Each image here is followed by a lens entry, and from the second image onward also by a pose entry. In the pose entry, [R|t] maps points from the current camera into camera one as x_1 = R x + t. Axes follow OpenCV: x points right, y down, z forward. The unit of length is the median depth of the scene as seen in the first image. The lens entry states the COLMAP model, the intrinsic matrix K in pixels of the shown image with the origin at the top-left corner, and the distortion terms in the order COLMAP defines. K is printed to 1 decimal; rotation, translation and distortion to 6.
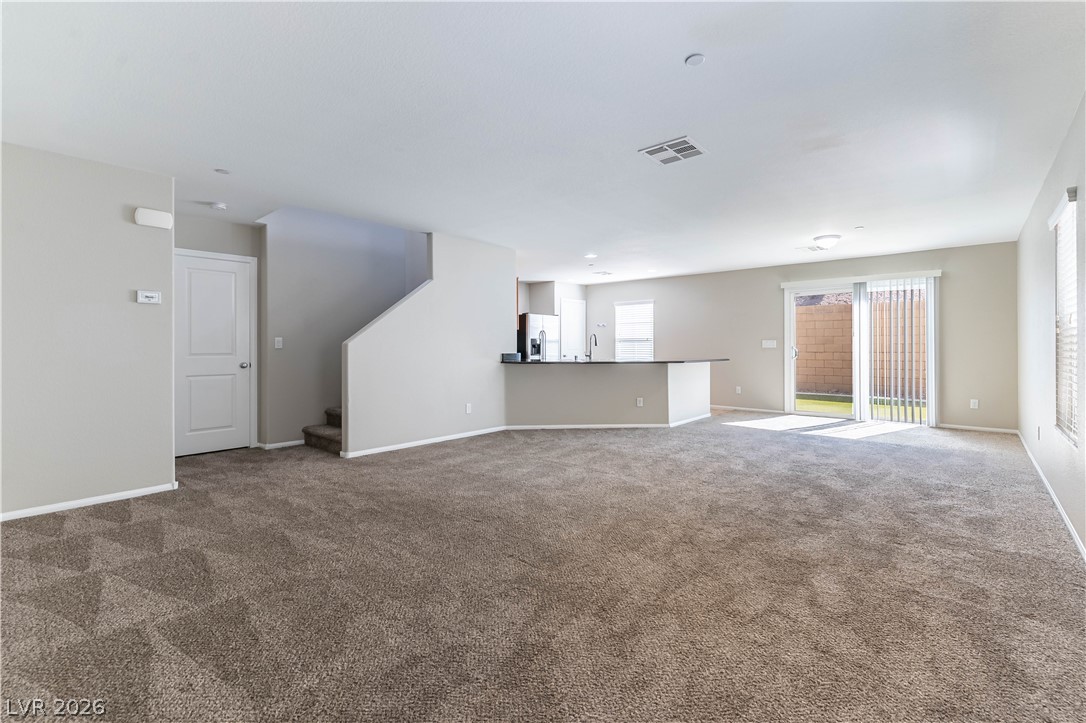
lens RADIAL K [[478.0, 0, 543.8], [0, 478.0, 354.0], [0, 0, 1]] dist [0.001889, 0.000157]
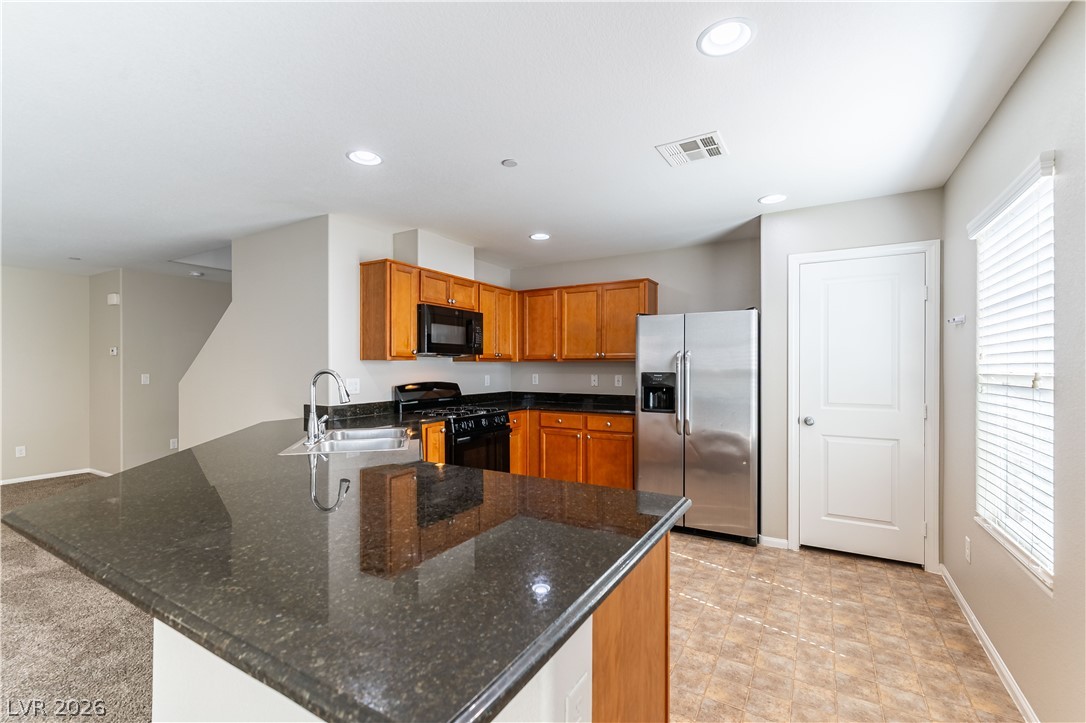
lens RADIAL K [[478.0, 0, 543.8], [0, 478.0, 354.0], [0, 0, 1]] dist [0.001889, 0.000157]
pose [[0.207514, -0.024641, -0.977922, 0.471674], [-0.011514, 0.999552, -0.027630, -0.045038], [0.978164, 0.016993, 0.207137, 1.024889]]
